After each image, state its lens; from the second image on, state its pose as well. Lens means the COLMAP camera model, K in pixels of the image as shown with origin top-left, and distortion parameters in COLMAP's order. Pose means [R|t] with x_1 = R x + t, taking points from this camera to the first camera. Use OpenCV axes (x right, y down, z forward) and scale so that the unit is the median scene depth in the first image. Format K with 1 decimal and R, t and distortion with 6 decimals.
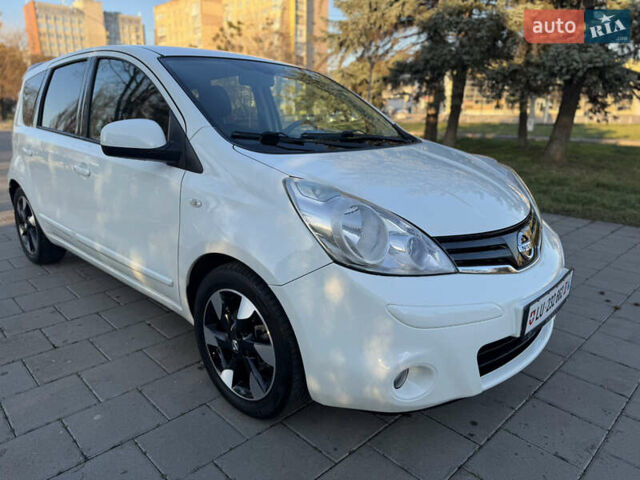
lens RADIAL K [[455.7, 0, 320.0], [0, 455.7, 240.0], [0, 0, 1]] dist [0.008529, -0.007448]
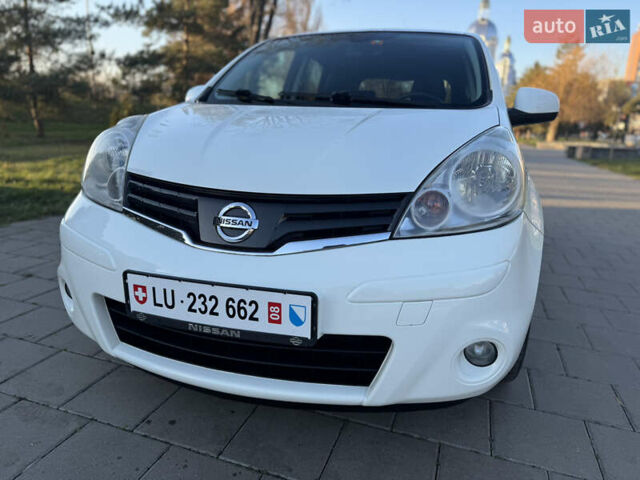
lens RADIAL K [[449.8, 0, 315.5], [0, 449.8, 236.9], [0, 0, 1]] dist [0.066103, -0.082436]
pose [[0.445890, 0.219251, -0.867820, 0.609030], [-0.271096, 0.957078, 0.102512, -0.038222], [0.853047, 0.189554, 0.486189, 0.429927]]
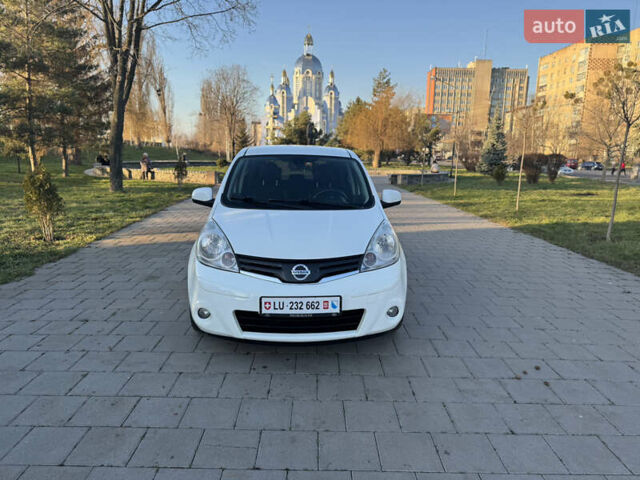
lens RADIAL K [[449.8, 0, 315.5], [0, 449.8, 236.9], [0, 0, 1]] dist [0.066103, -0.082436]
pose [[0.719579, 0.126766, -0.682742, 0.904616], [-0.197392, 0.979978, -0.026088, -0.047272], [0.665765, 0.153540, 0.730194, -0.124162]]
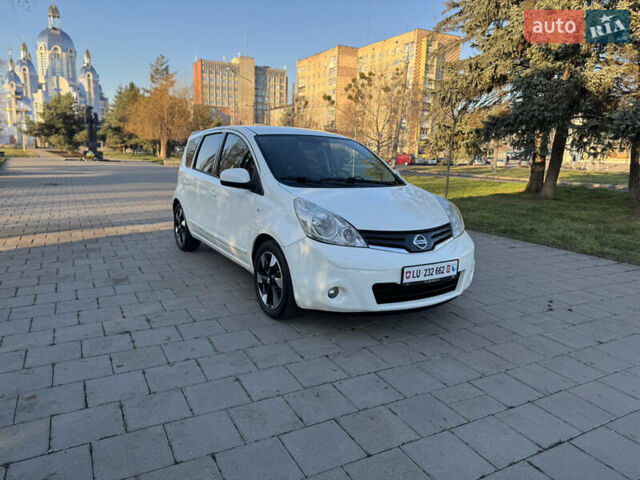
lens RADIAL K [[449.8, 0, 315.5], [0, 449.8, 236.9], [0, 0, 1]] dist [0.066103, -0.082436]
pose [[0.961204, 0.069707, -0.266884, 0.291173], [-0.094739, 0.992113, -0.082080, 0.101204], [0.259058, 0.104180, 0.960227, -0.479338]]
